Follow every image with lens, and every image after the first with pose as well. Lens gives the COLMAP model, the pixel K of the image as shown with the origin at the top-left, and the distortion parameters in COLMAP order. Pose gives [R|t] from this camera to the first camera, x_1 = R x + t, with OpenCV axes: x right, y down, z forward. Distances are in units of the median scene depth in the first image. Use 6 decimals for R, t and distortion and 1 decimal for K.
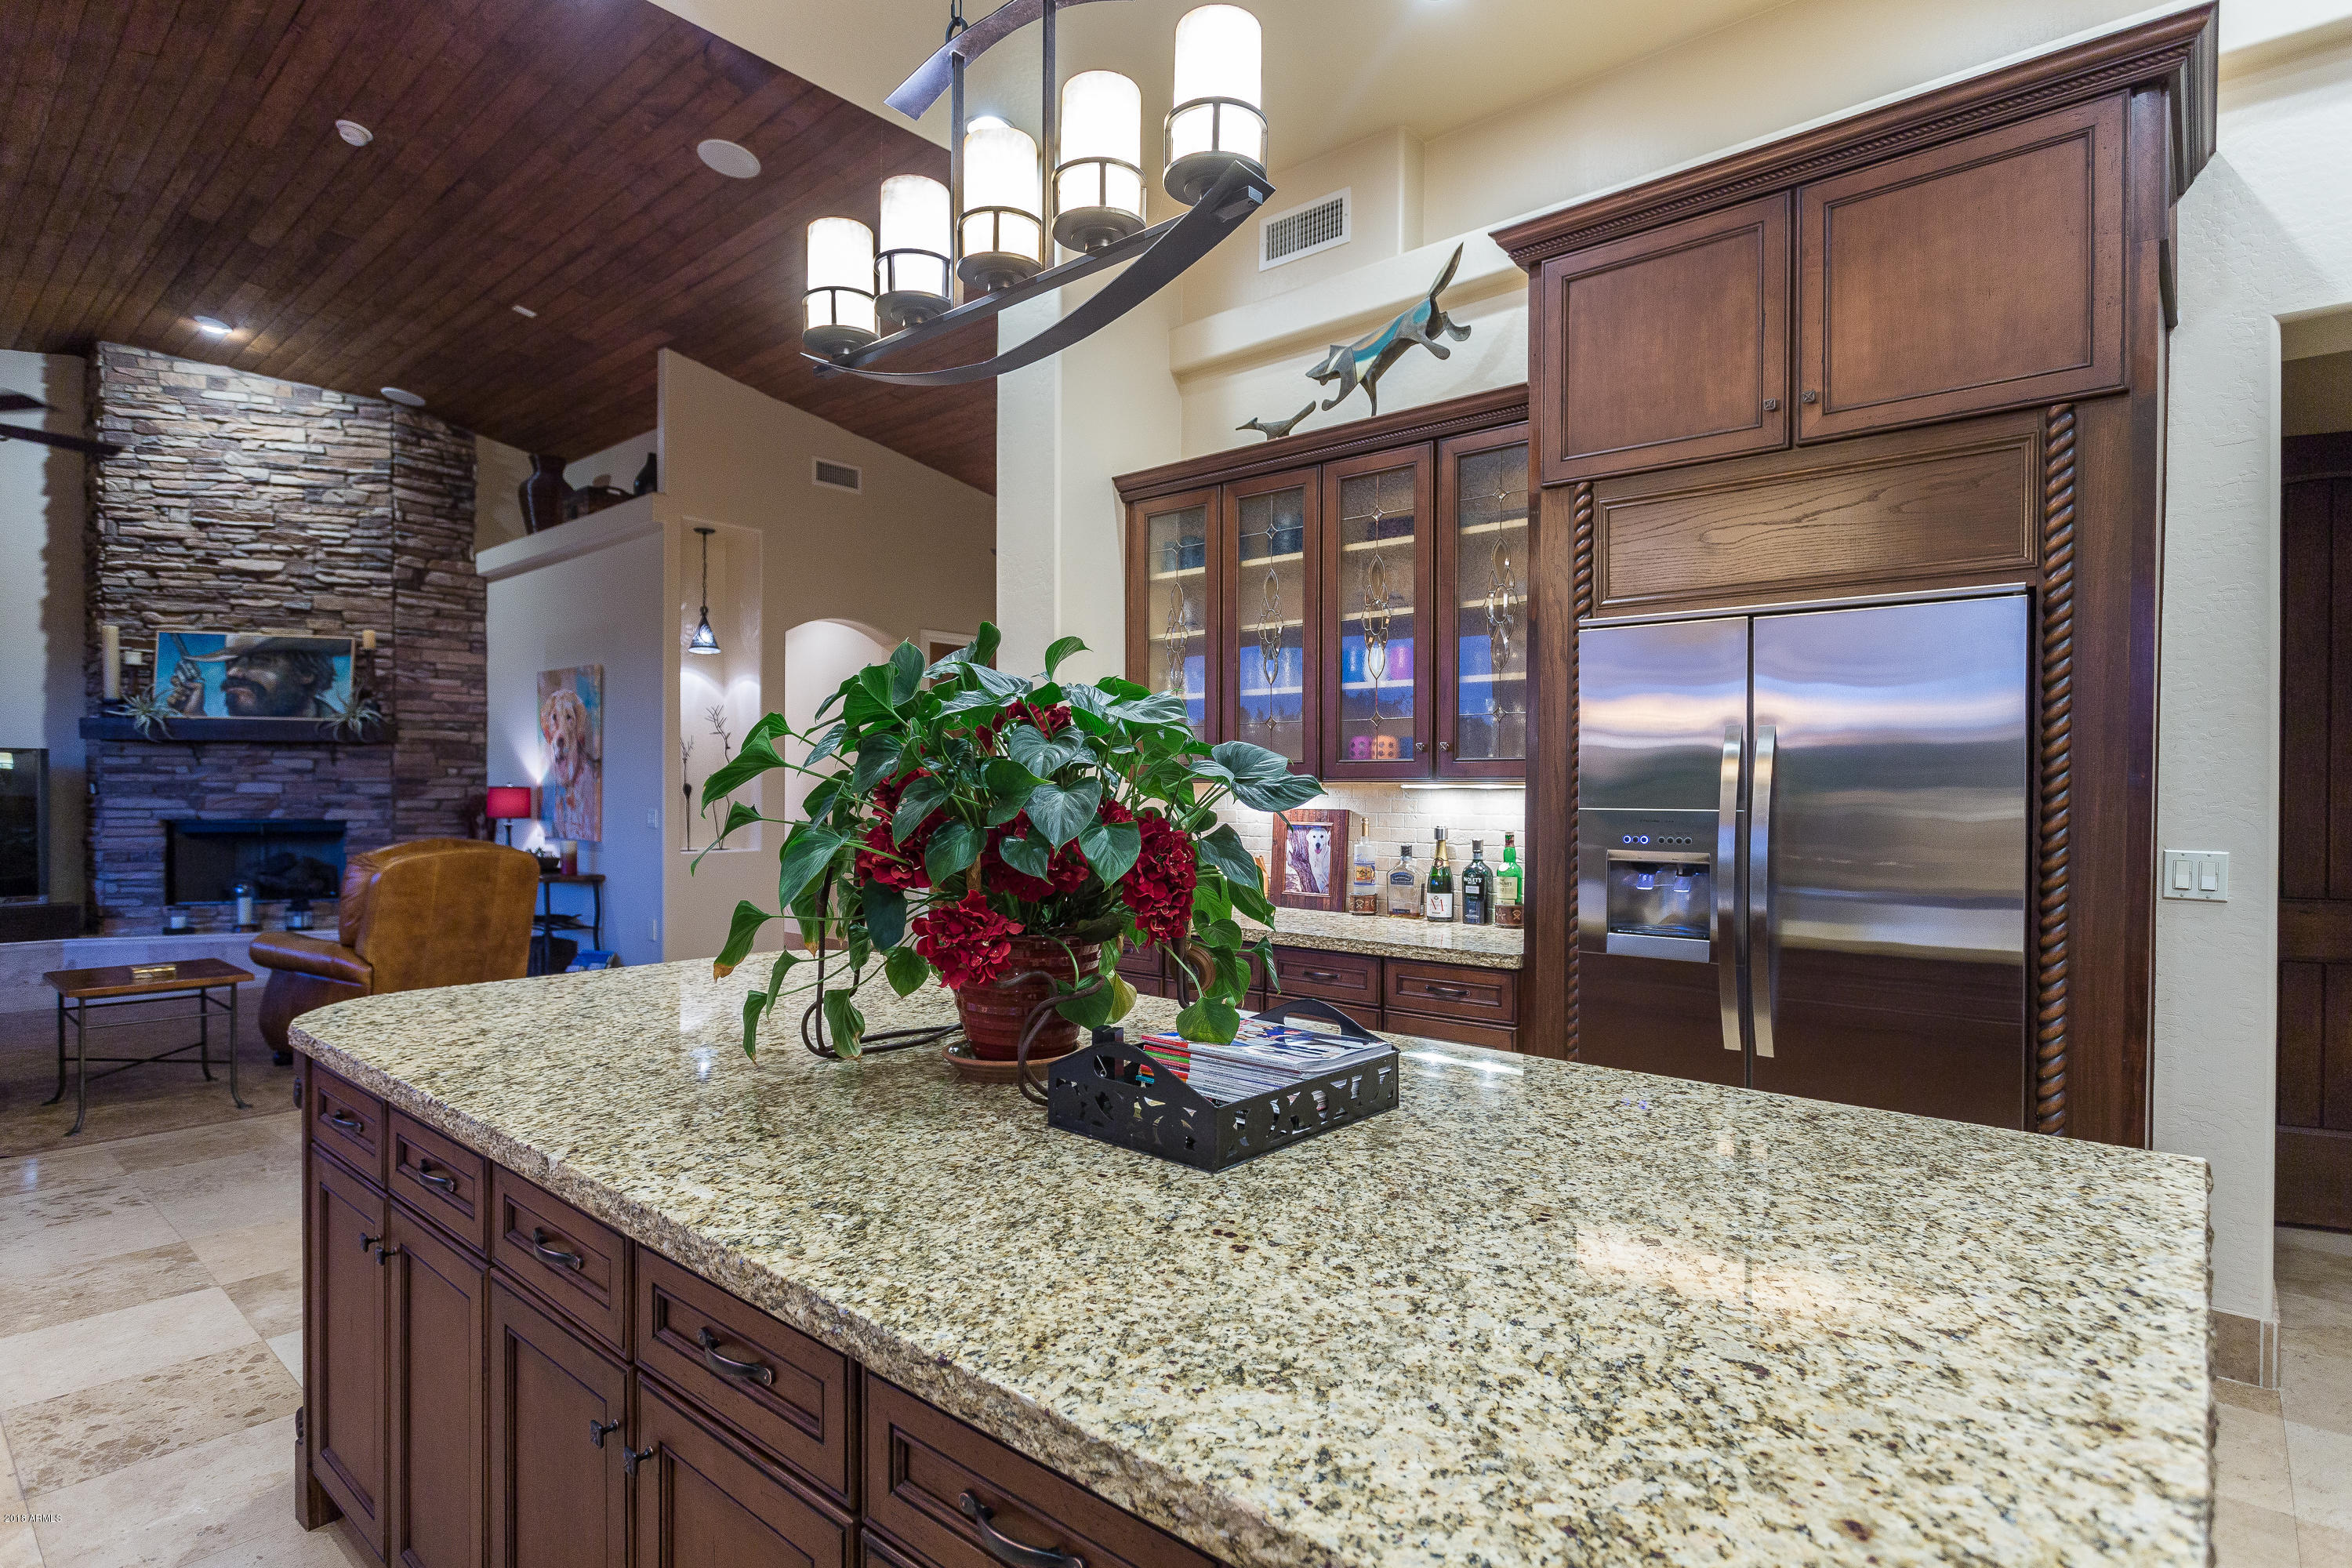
lens RADIAL K [[1179.2, 0, 1164.3], [0, 1179.2, 791.9], [0, 0, 1]] dist [-0.000007, 0.000642]
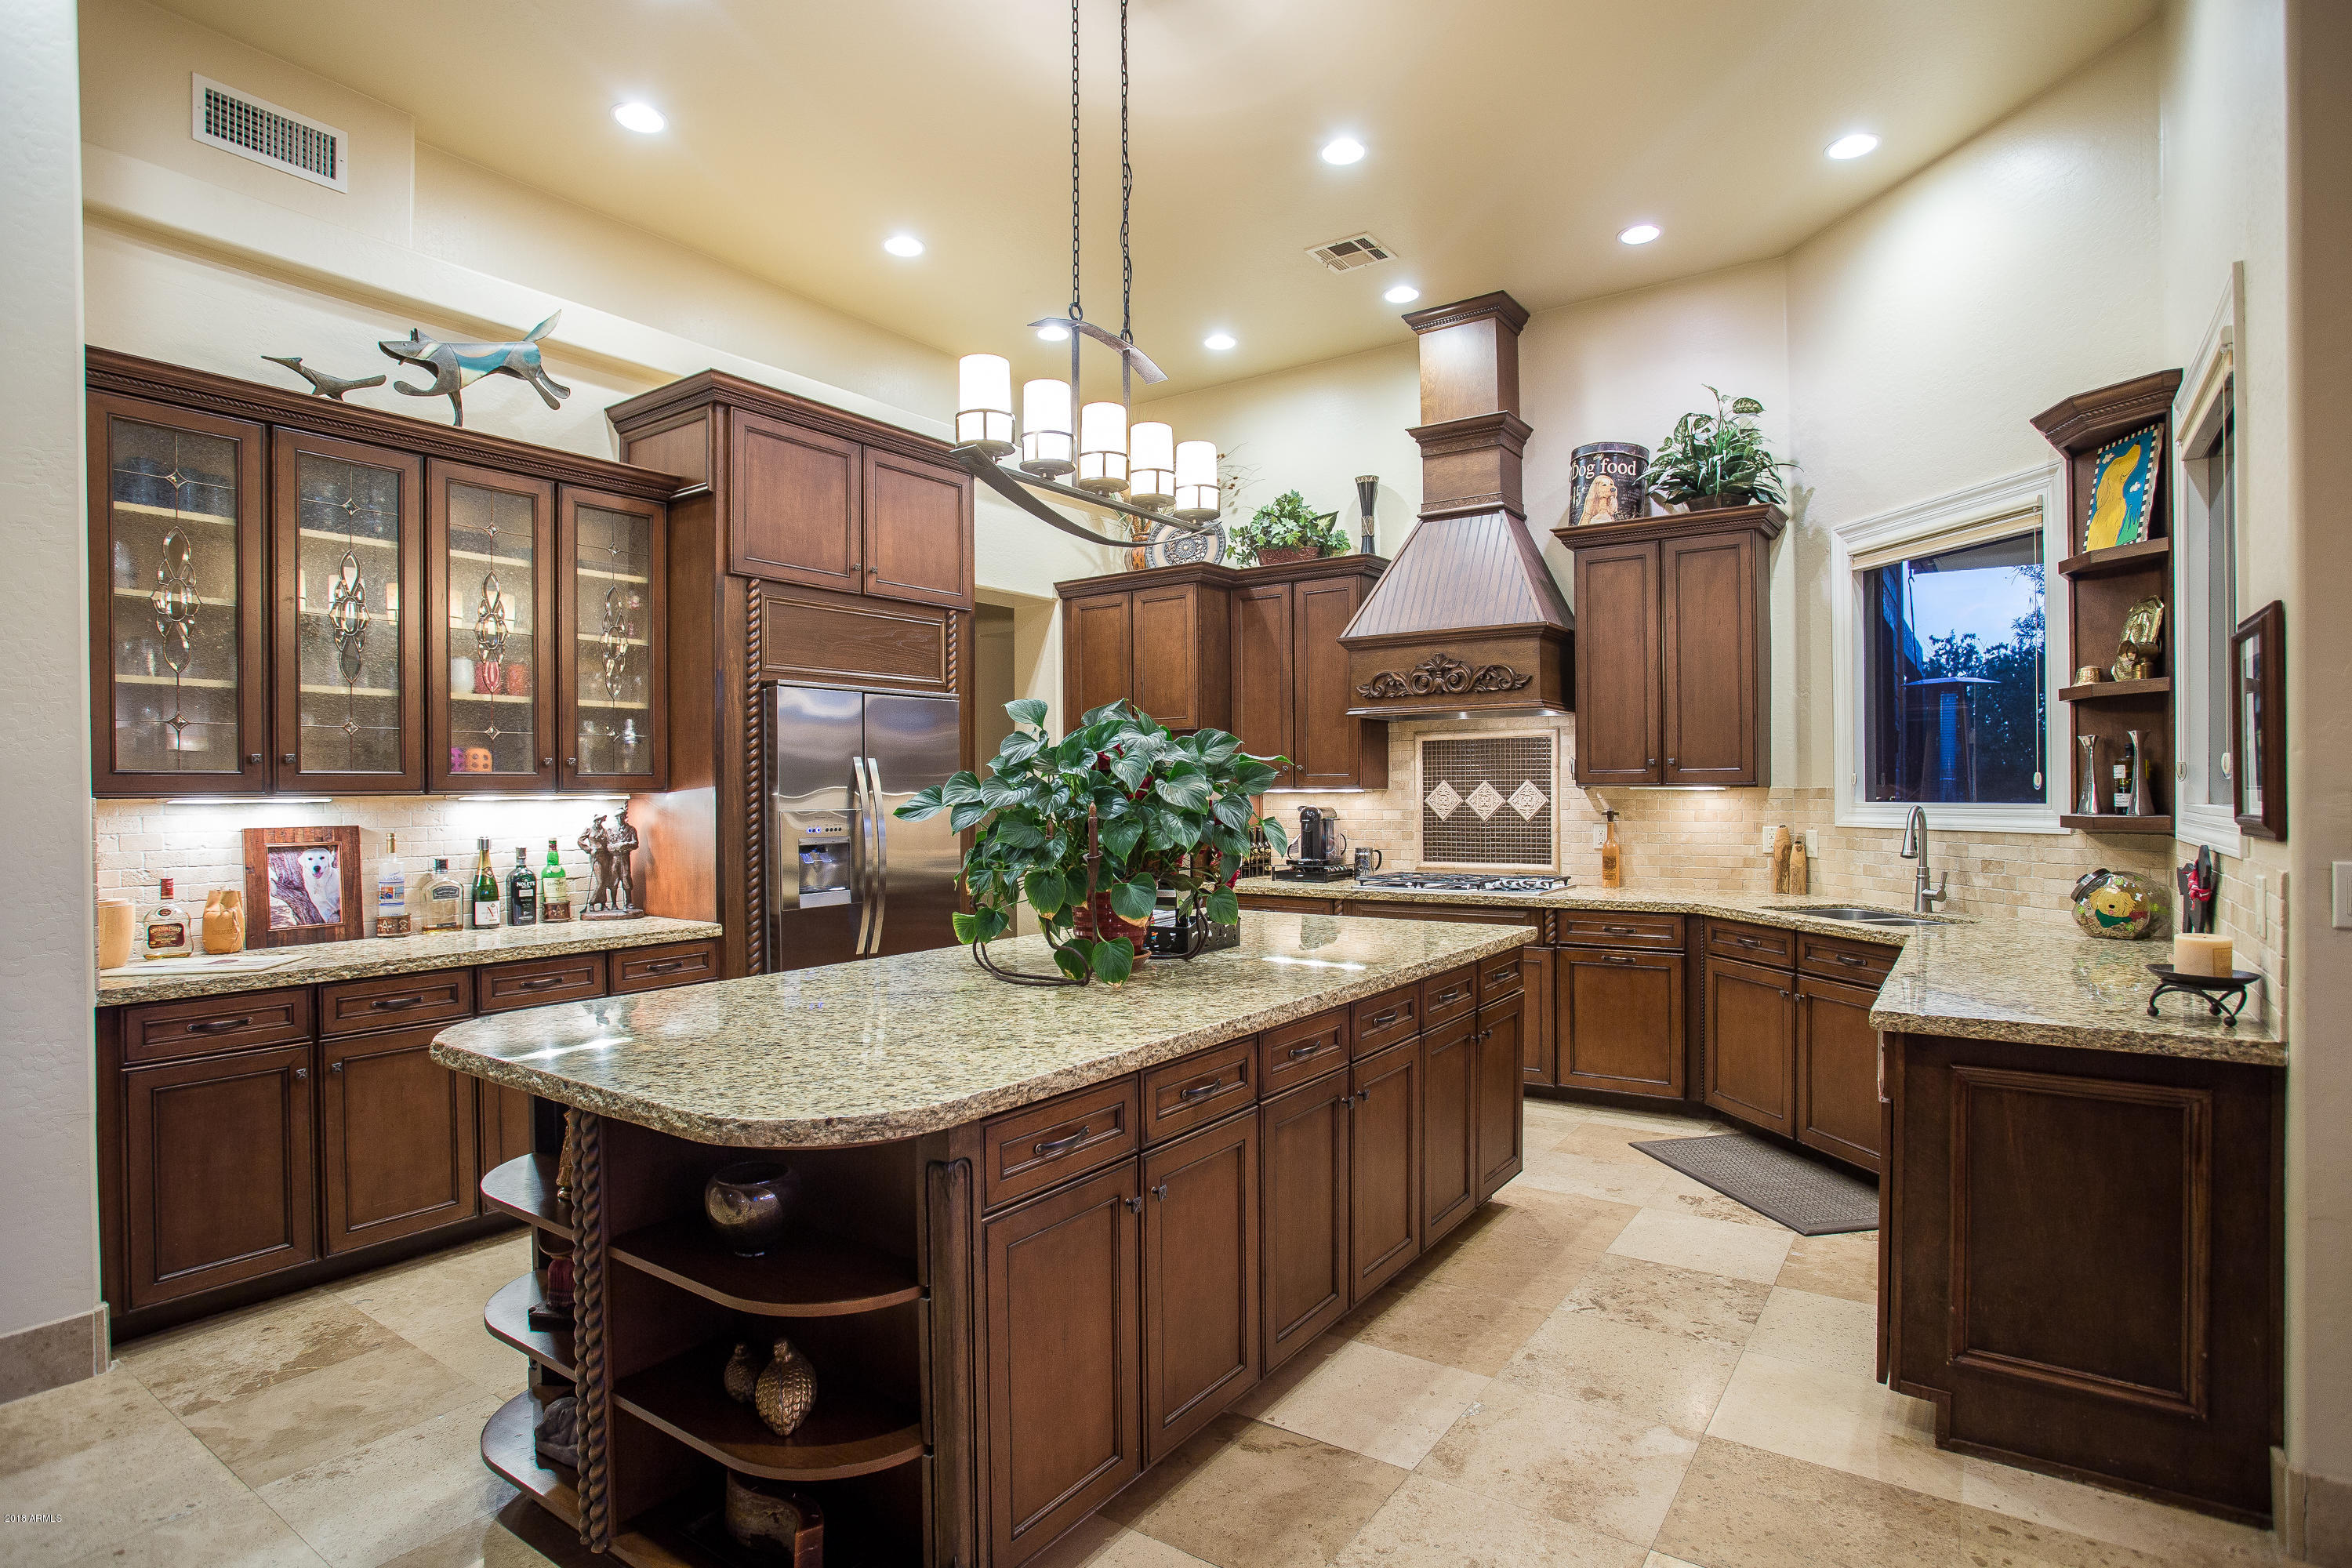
lens RADIAL K [[1205.7, 0, 1176.3], [0, 1205.7, 794.7], [0, 0, 1]] dist [-0.066715, 0.031392]
pose [[-0.103635, -0.006205, 0.994596, -0.395117], [0.012828, 0.999889, 0.007574, -0.003552], [-0.994533, 0.013544, -0.103544, 0.231991]]
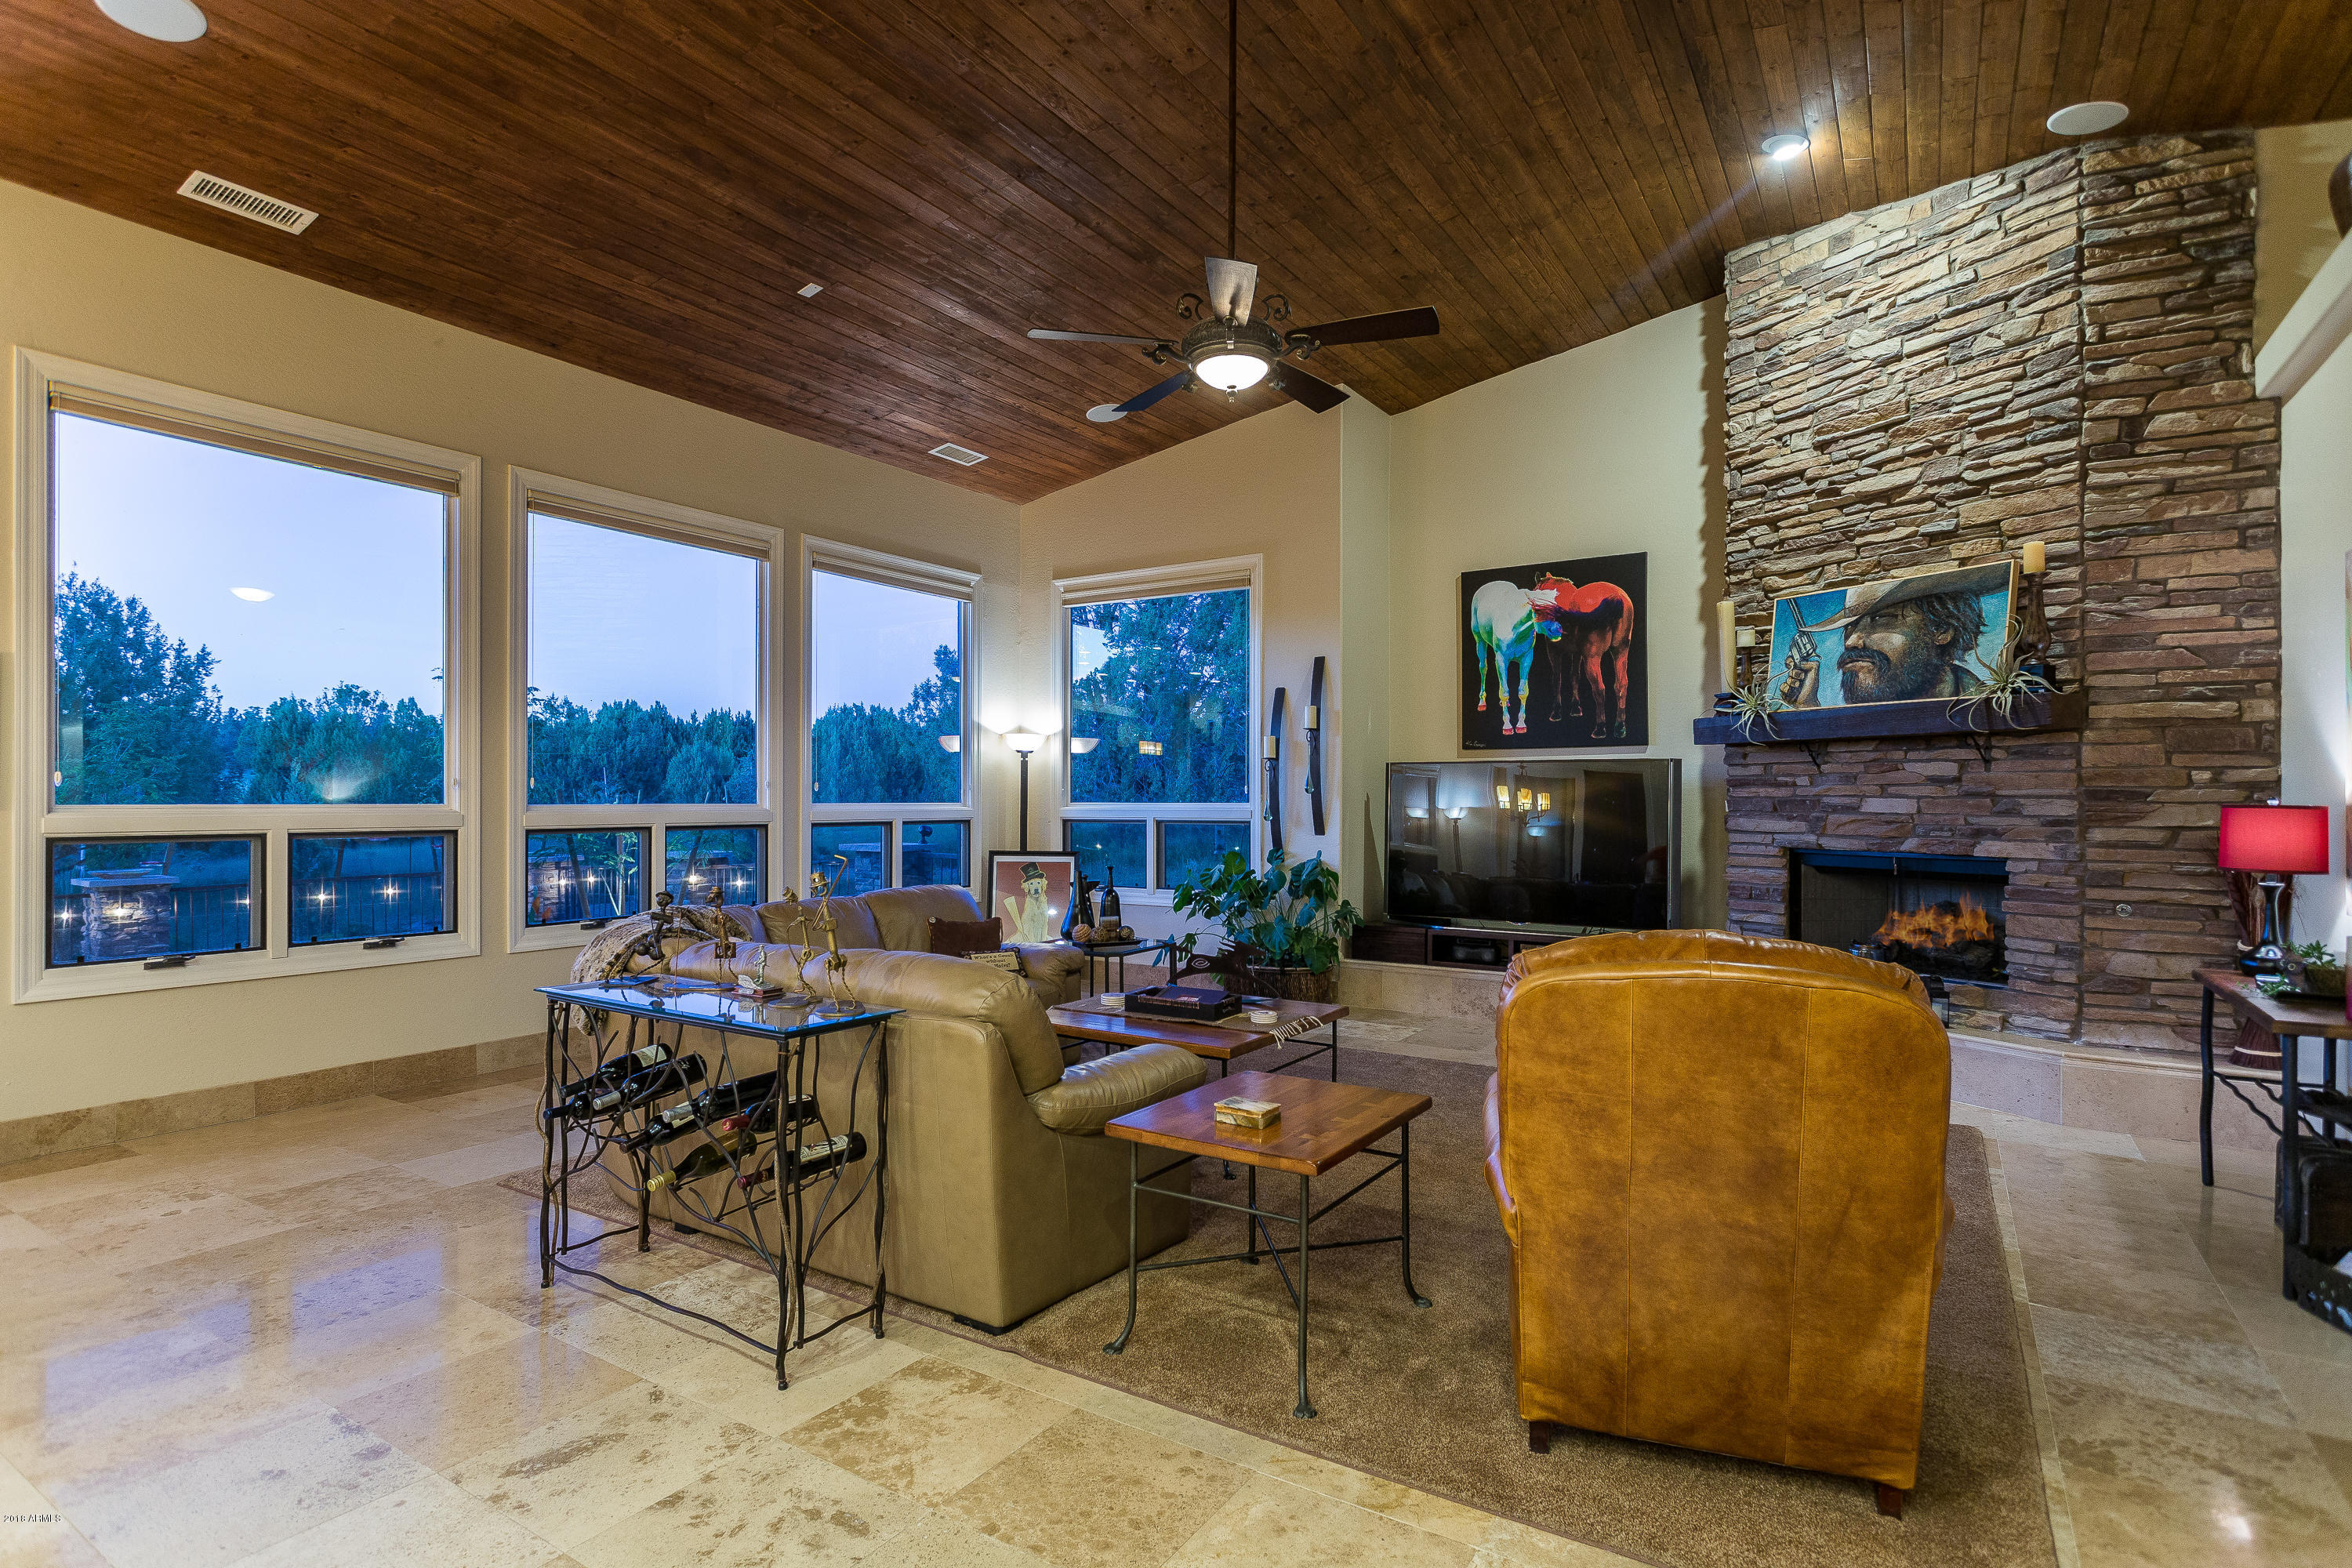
lens RADIAL K [[1189.3, 0, 1182.1], [0, 1189.3, 795.7], [0, 0, 1]] dist [-0.000085, 0.000936]
pose [[0.149270, -0.004597, -0.988786, -0.147405], [-0.004835, 0.999974, -0.005379, -0.003598], [0.988785, 0.005584, 0.149244, 0.494118]]
